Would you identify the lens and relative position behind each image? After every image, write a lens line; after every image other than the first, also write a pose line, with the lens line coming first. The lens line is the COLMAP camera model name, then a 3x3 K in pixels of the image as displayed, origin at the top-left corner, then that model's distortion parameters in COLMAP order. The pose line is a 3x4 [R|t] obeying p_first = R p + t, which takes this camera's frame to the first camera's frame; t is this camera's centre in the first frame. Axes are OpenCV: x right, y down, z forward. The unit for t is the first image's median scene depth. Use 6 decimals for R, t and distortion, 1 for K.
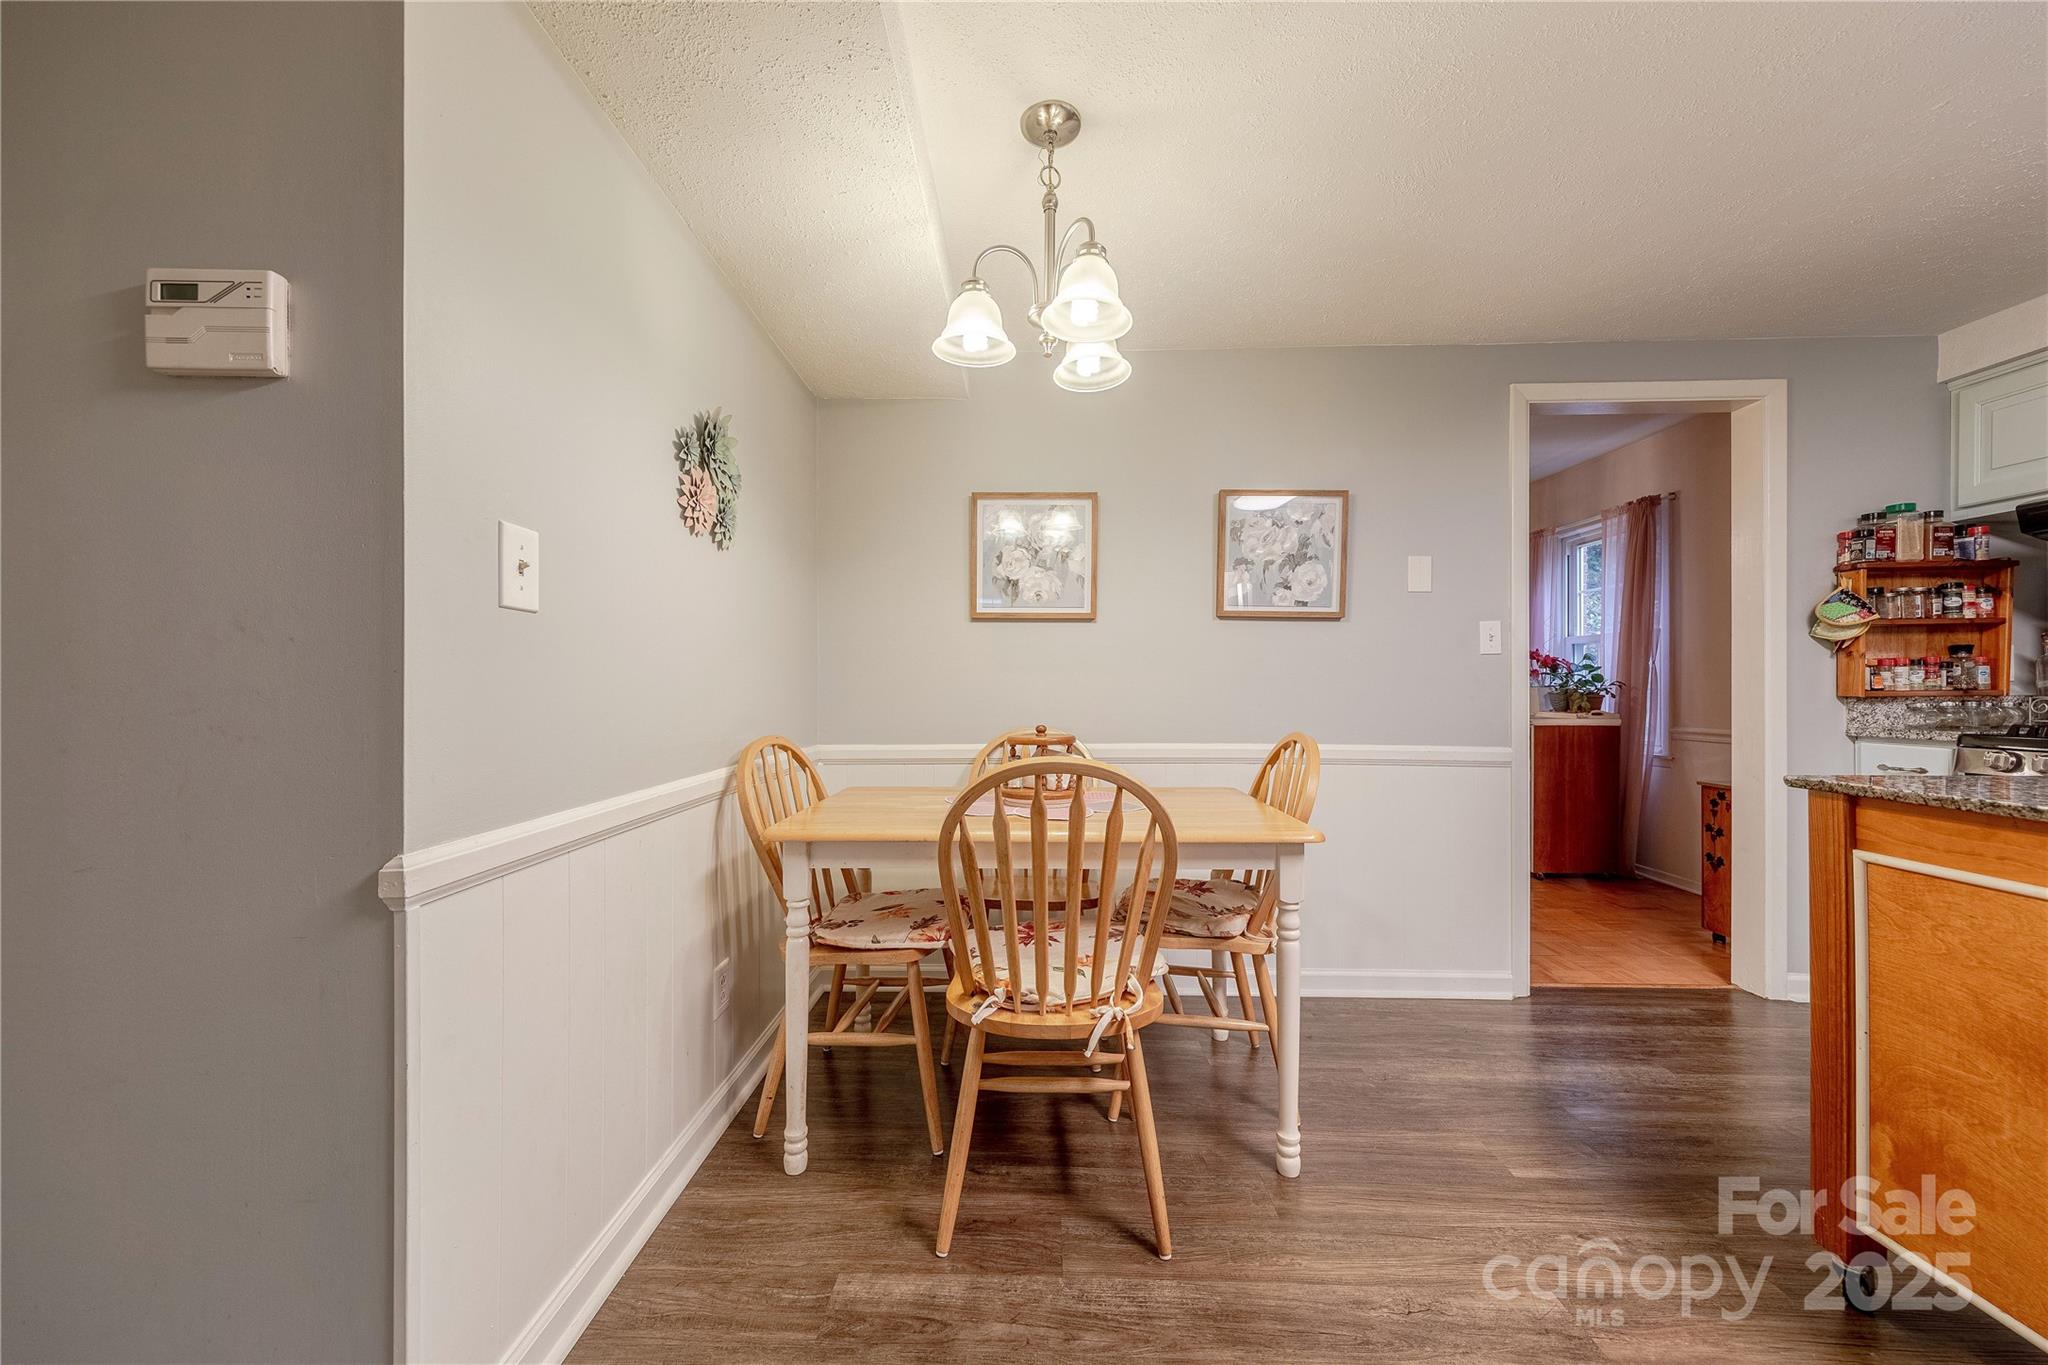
lens RADIAL K [[740.4, 0, 1020.9], [0, 740.4, 689.5], [0, 0, 1]] dist [0.005013, 0.000059]
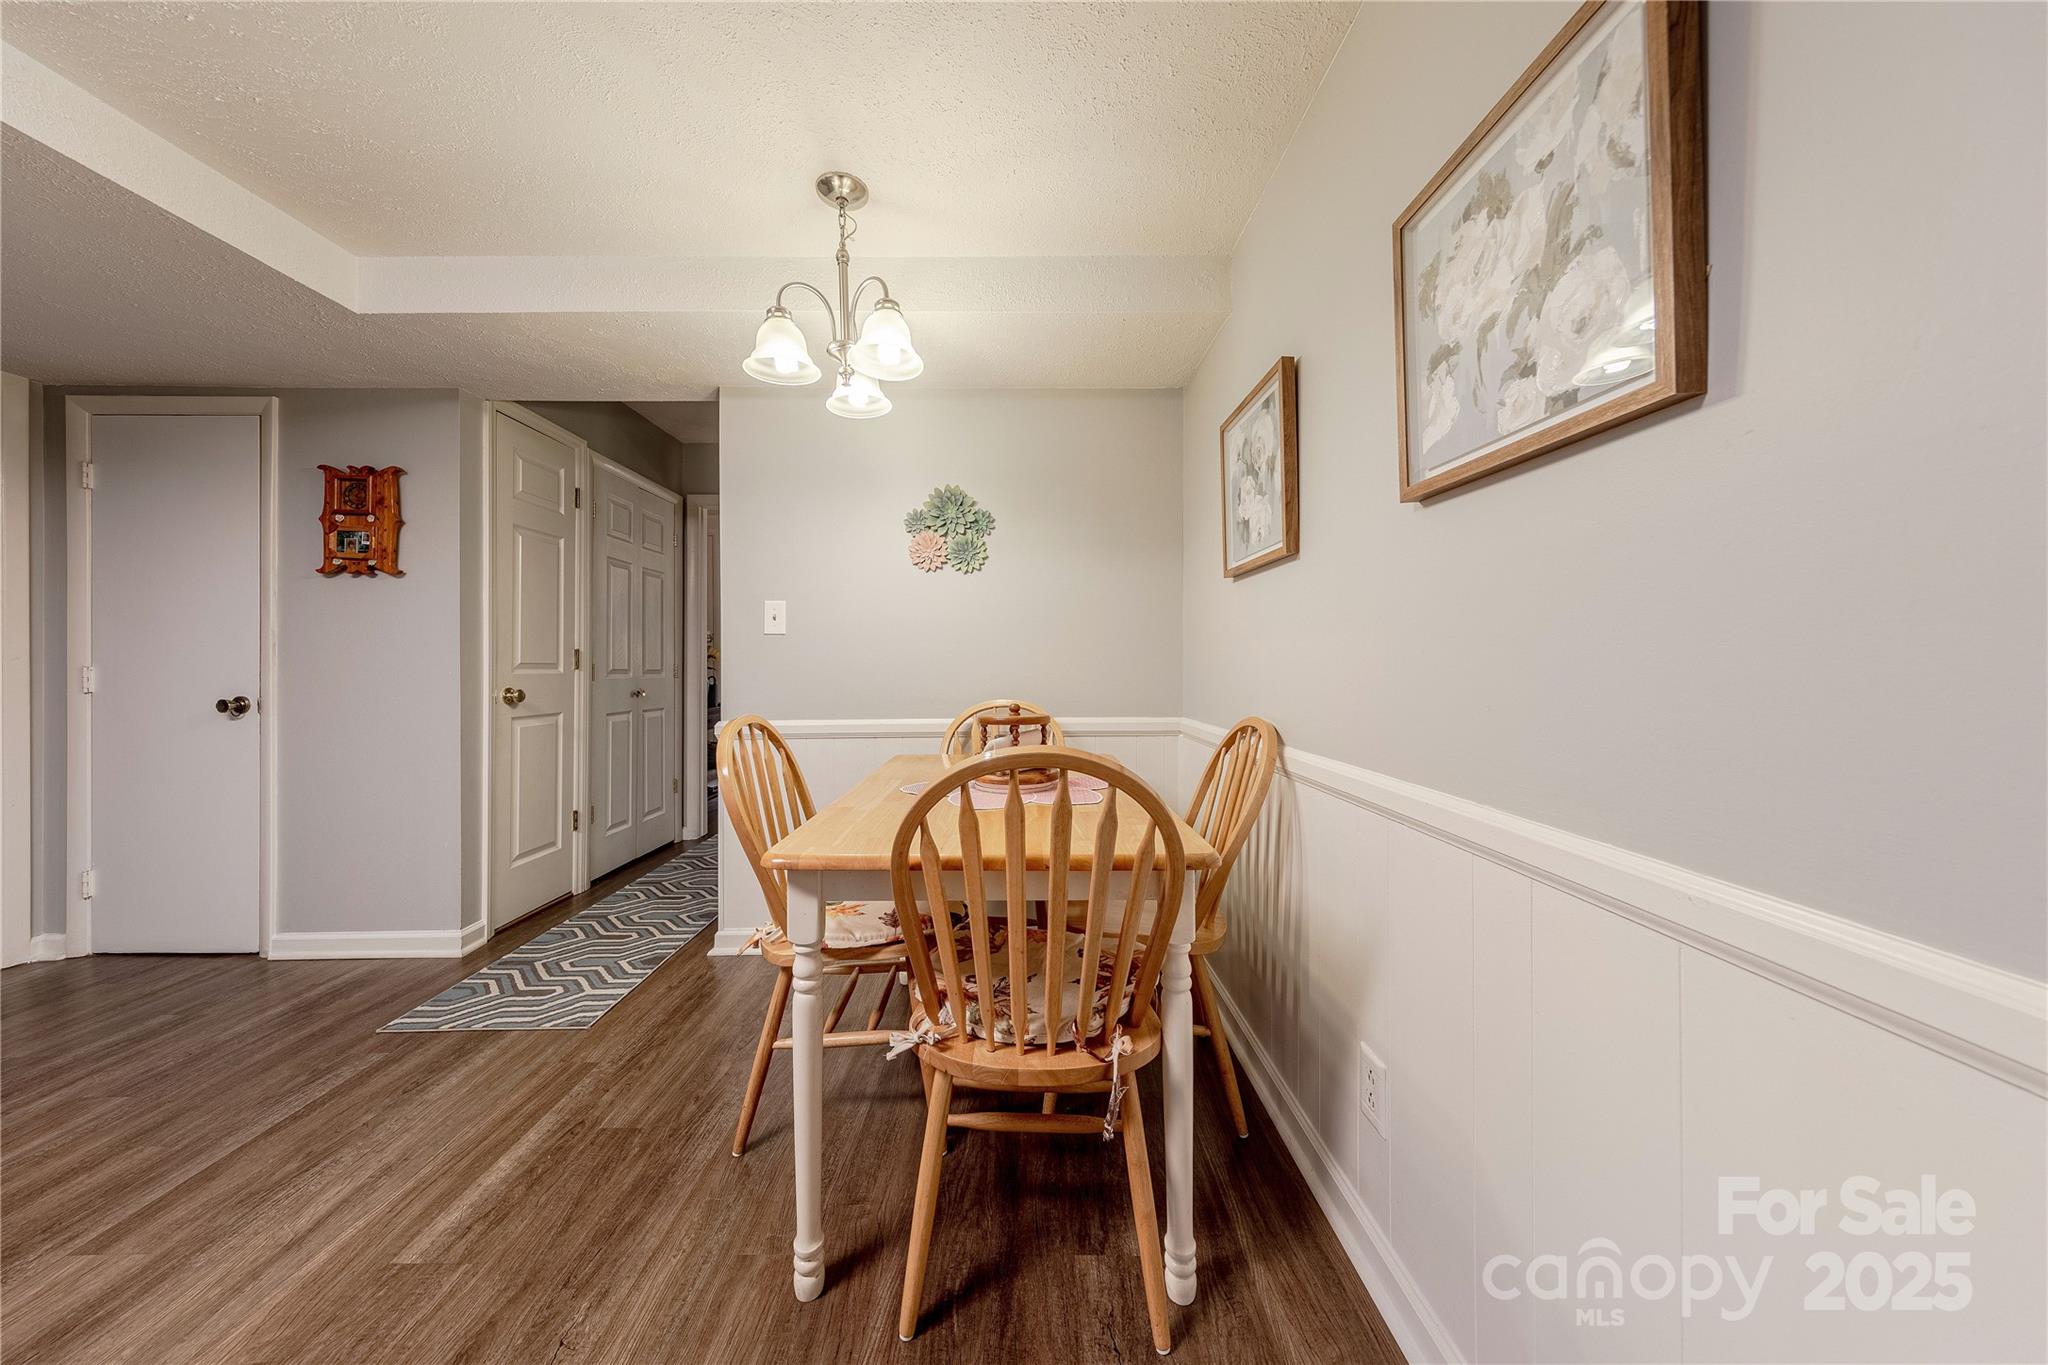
lens RADIAL K [[658.4, 0, 1015.5], [0, 658.4, 657.1], [0, 0, 1]] dist [0.005269, -0.000146]
pose [[0.025066, -0.009453, -0.999641, 0.698452], [0.005150, 0.999943, -0.009327, -0.001401], [0.999673, -0.004915, 0.025113, 0.790385]]
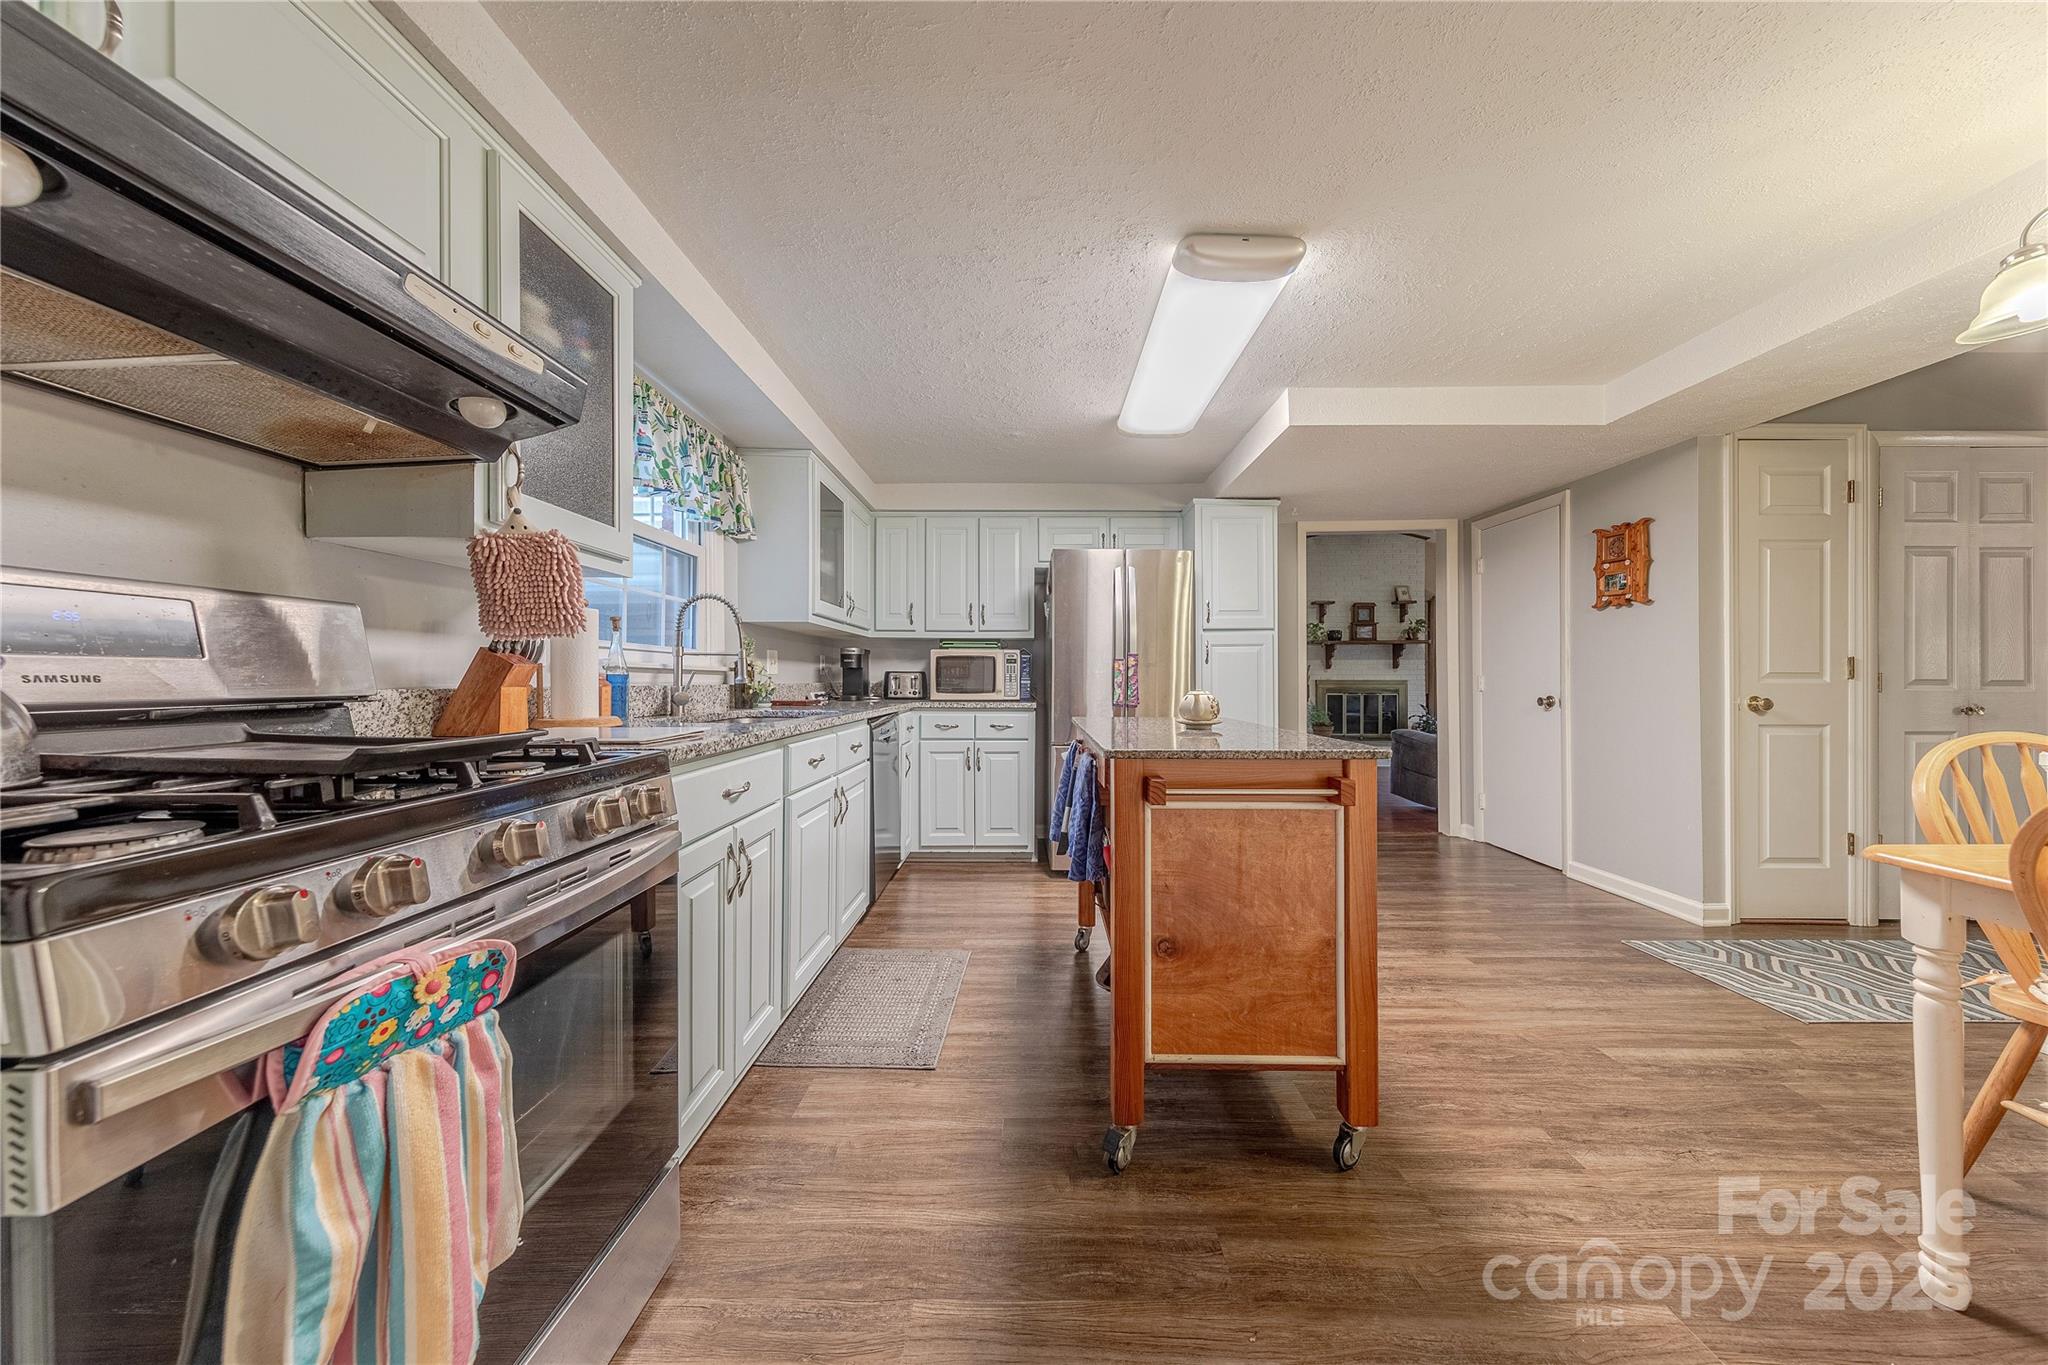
lens RADIAL K [[647.5, 0, 1024.0], [0, 647.5, 682.5], [0, 0, 1]] dist [-0.002224, -0.000045]
pose [[-0.999904, 0.003833, -0.013288, 0.872237], [0.003773, 0.999983, 0.004555, 0.001195], [0.013305, 0.004505, -0.999901, 1.081963]]
